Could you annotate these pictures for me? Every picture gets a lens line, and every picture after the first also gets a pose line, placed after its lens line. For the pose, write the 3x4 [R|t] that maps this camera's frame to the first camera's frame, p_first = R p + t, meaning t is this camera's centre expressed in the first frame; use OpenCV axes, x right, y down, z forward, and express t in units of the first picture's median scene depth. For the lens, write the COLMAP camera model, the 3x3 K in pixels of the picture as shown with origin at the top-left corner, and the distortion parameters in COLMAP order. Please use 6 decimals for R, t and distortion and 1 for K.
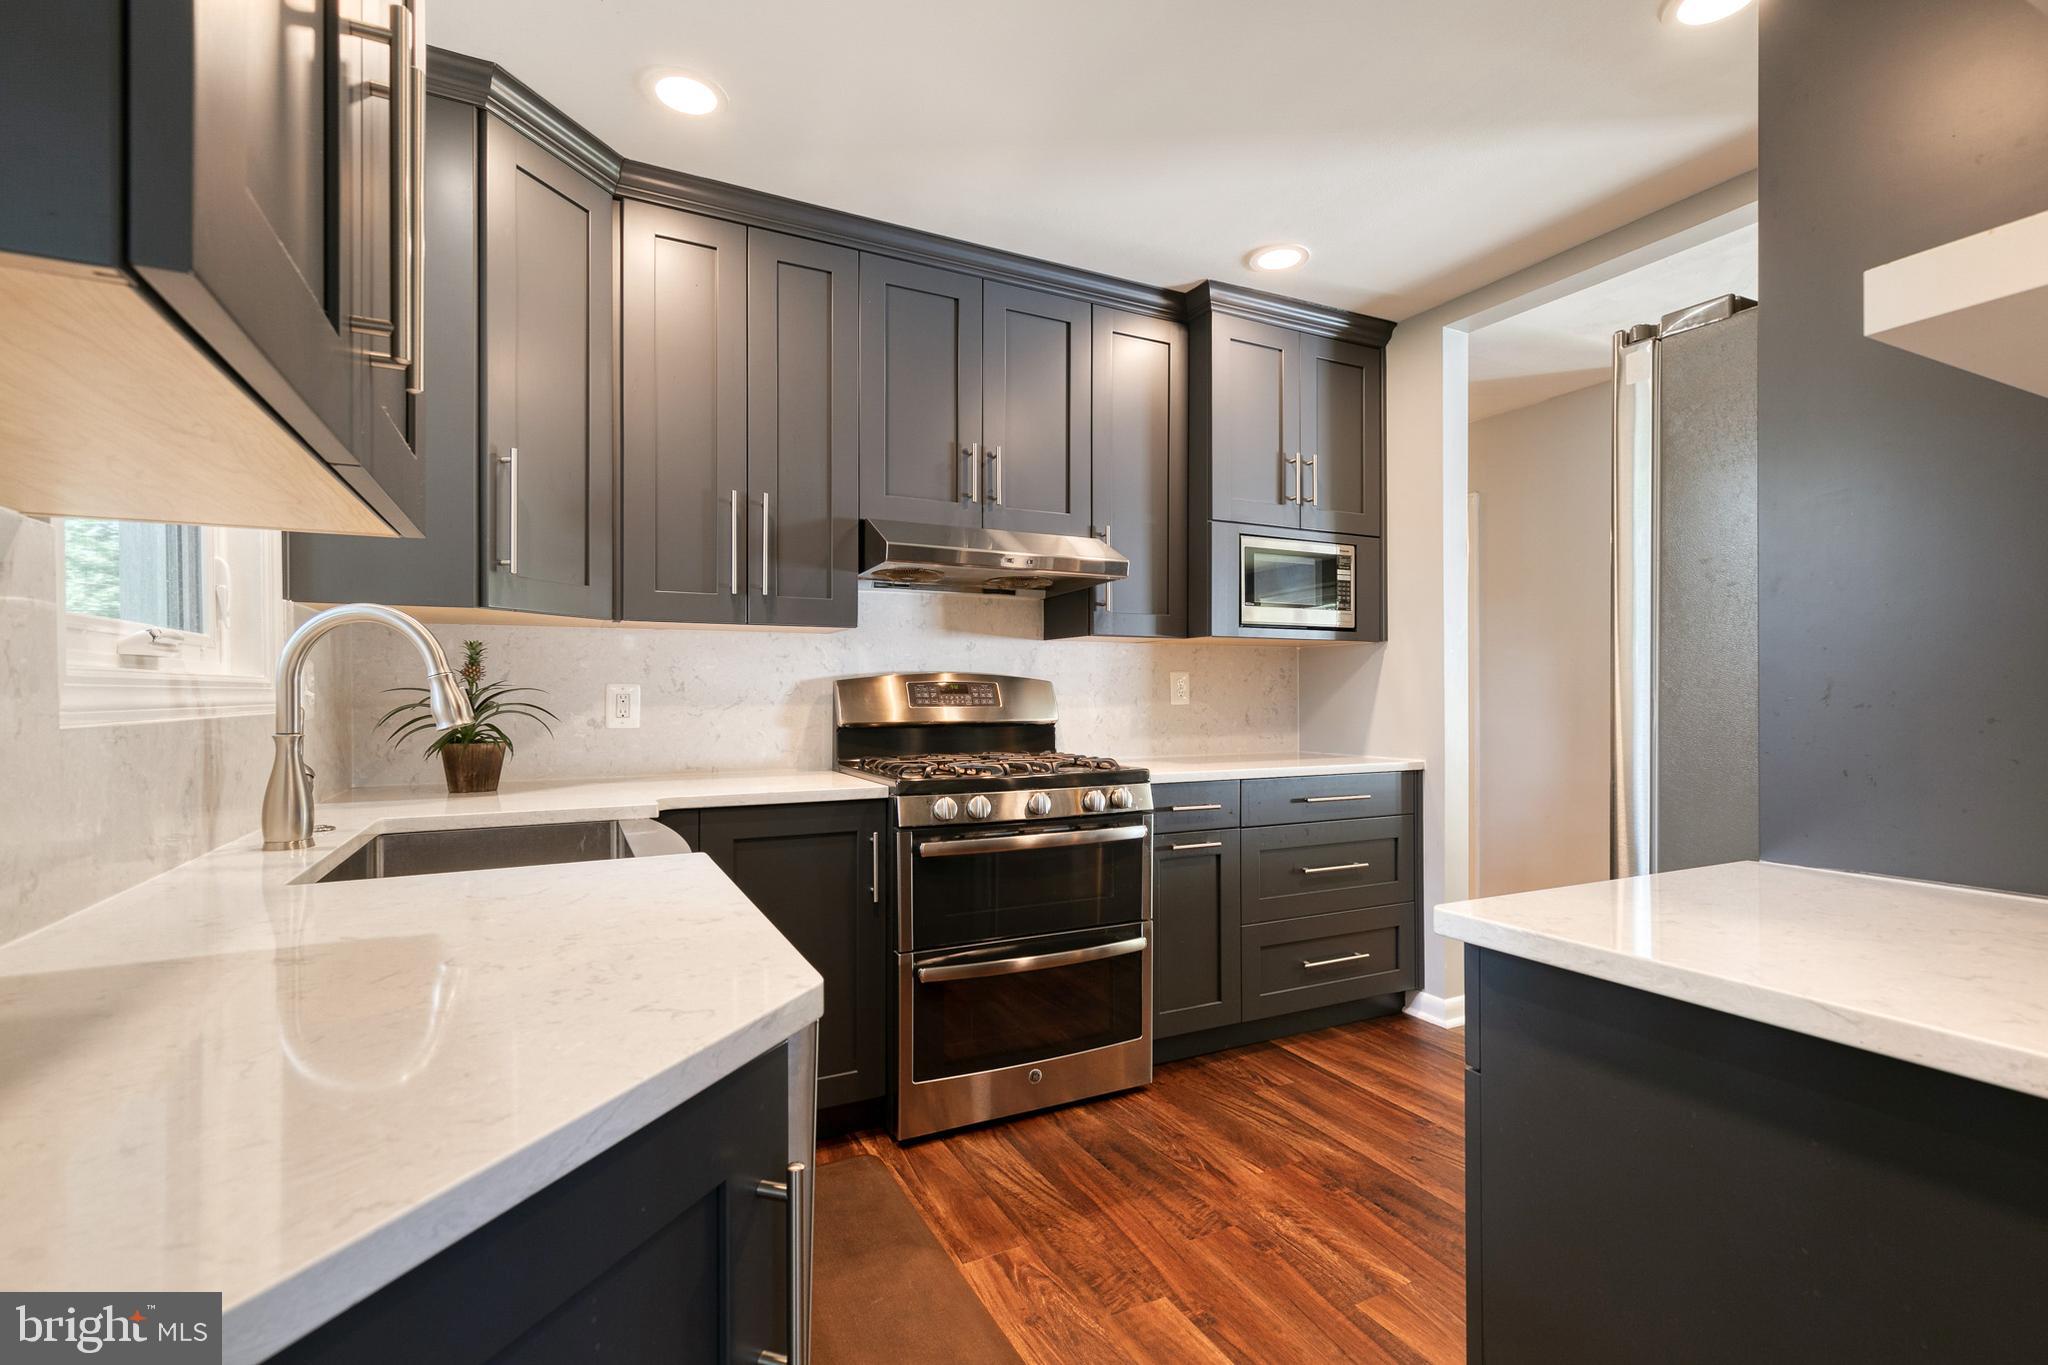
lens RADIAL K [[944.1, 0, 1040.7], [0, 944.1, 687.3], [0, 0, 1]] dist [0.018421, -0.000473]
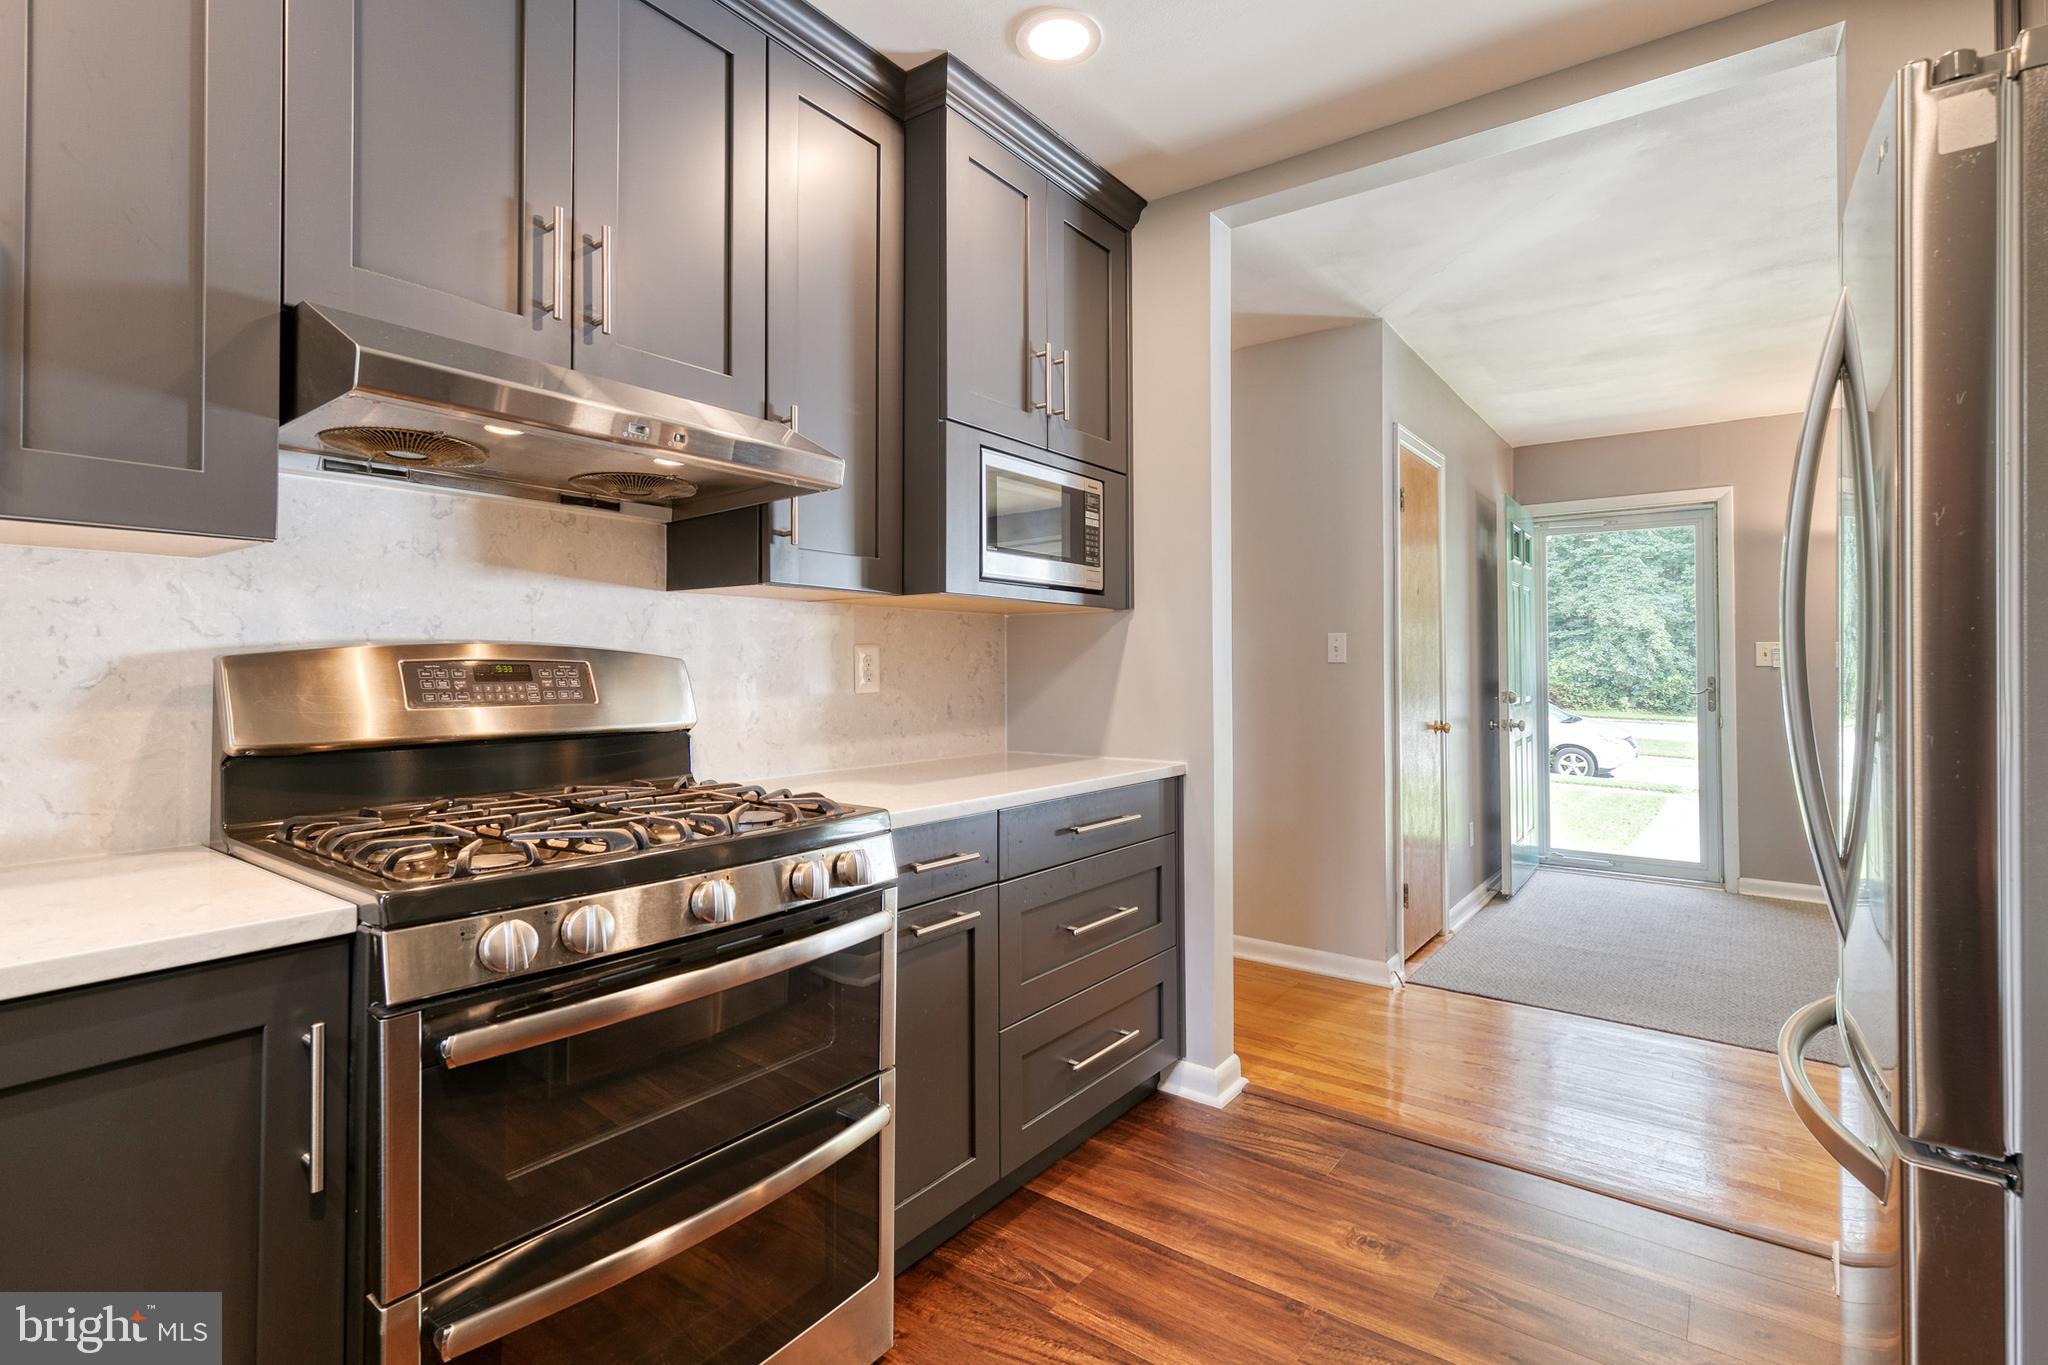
lens RADIAL K [[960.2, 0, 1031.2], [0, 960.2, 652.7], [0, 0, 1]] dist [0.012133, -0.000573]
pose [[0.898194, 0.007449, 0.439537, -0.066339], [-0.003721, 0.999949, -0.009344, -0.006169], [-0.439584, 0.006757, 0.898176, 0.390672]]
